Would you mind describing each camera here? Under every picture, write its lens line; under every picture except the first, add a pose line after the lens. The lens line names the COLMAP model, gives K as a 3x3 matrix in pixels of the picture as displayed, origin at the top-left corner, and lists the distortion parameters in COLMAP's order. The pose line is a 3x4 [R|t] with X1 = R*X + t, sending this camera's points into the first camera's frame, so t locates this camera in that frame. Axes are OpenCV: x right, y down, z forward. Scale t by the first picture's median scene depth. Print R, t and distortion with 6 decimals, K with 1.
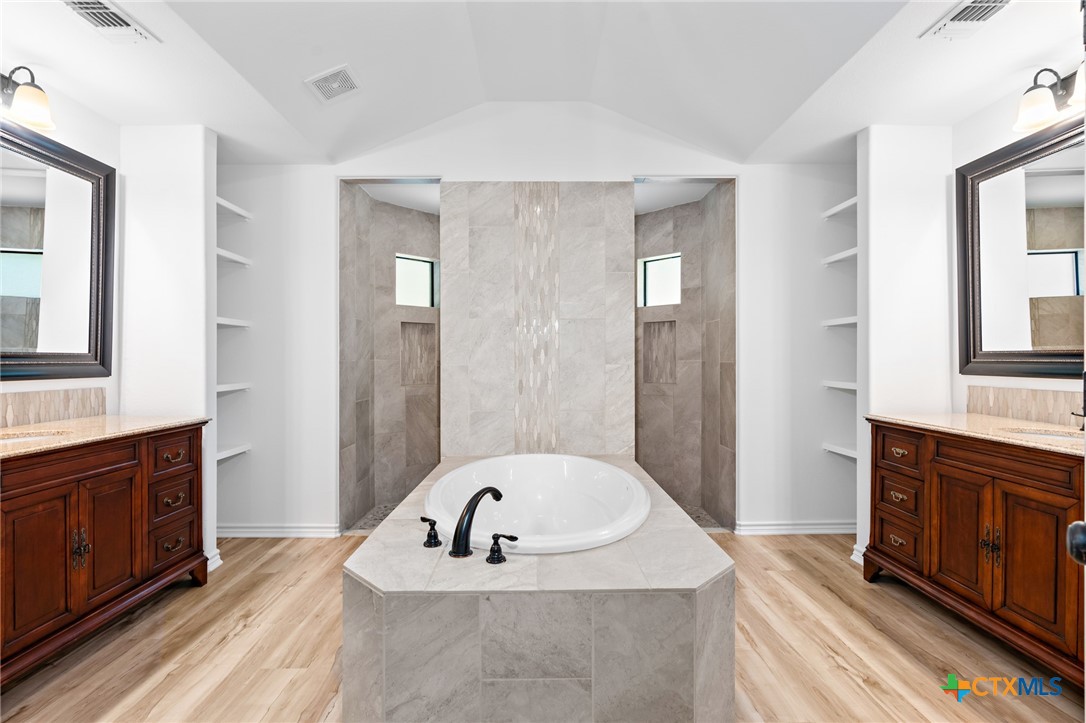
lens RADIAL K [[491.1, 0, 526.7], [0, 491.1, 363.2], [0, 0, 1]] dist [-0.008660, 0.002772]
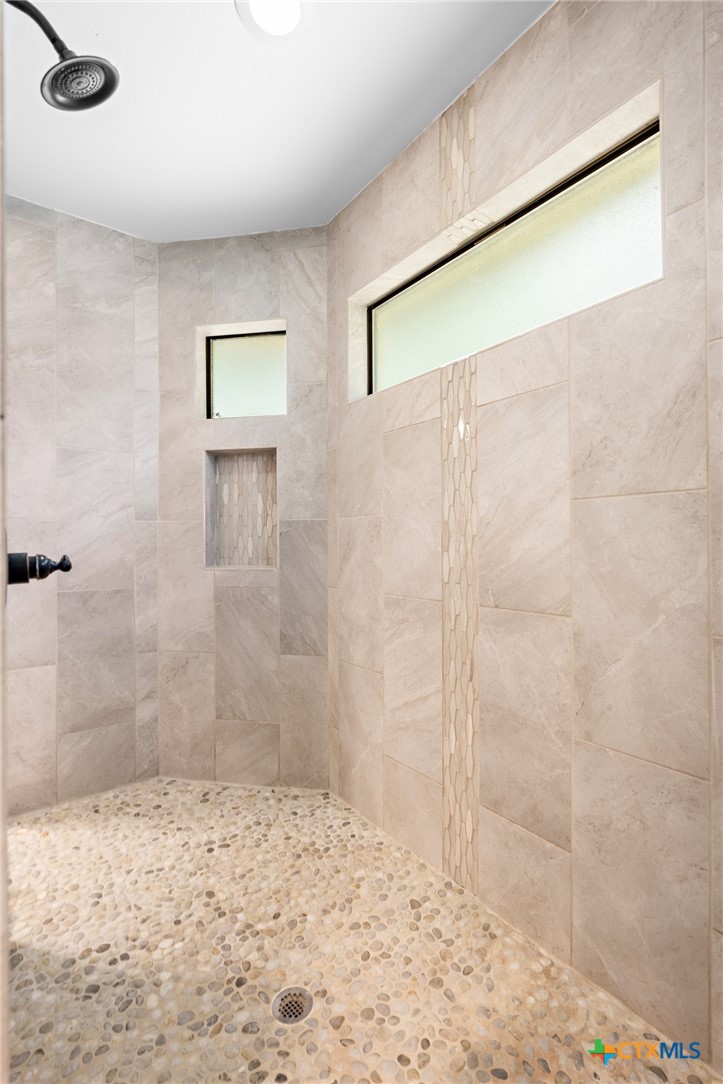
lens RADIAL K [[490.1, 0, 361.4], [0, 490.1, 545.5], [0, 0, 1]] dist [-0.008660, 0.002772]
pose [[0.608198, -0.002771, -0.793781, 0.416992], [0.000012, 0.999994, -0.003482, 0.034563], [0.793785, 0.002108, 0.608194, 1.199870]]
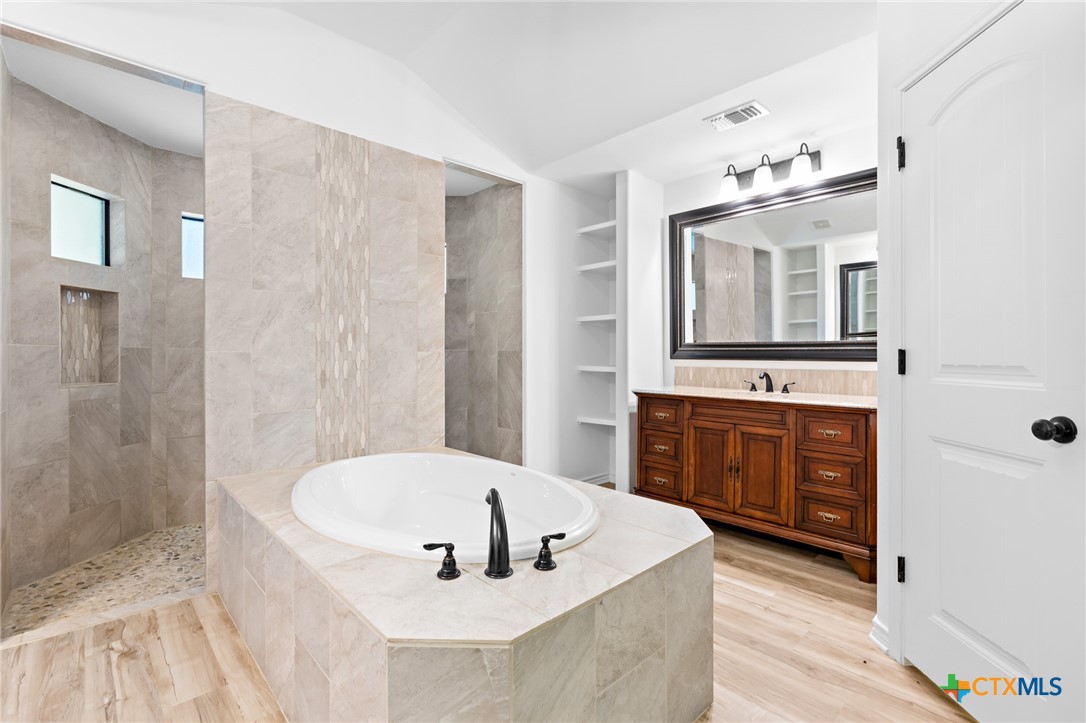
lens RADIAL K [[491.1, 0, 532.1], [0, 491.1, 356.3], [0, 0, 1]] dist [-0.008660, 0.002772]
pose [[0.735252, -0.001036, 0.677793, -0.350824], [0.002075, 0.999998, -0.000723, 0.013652], [-0.677790, 0.001938, 0.735253, 0.191830]]
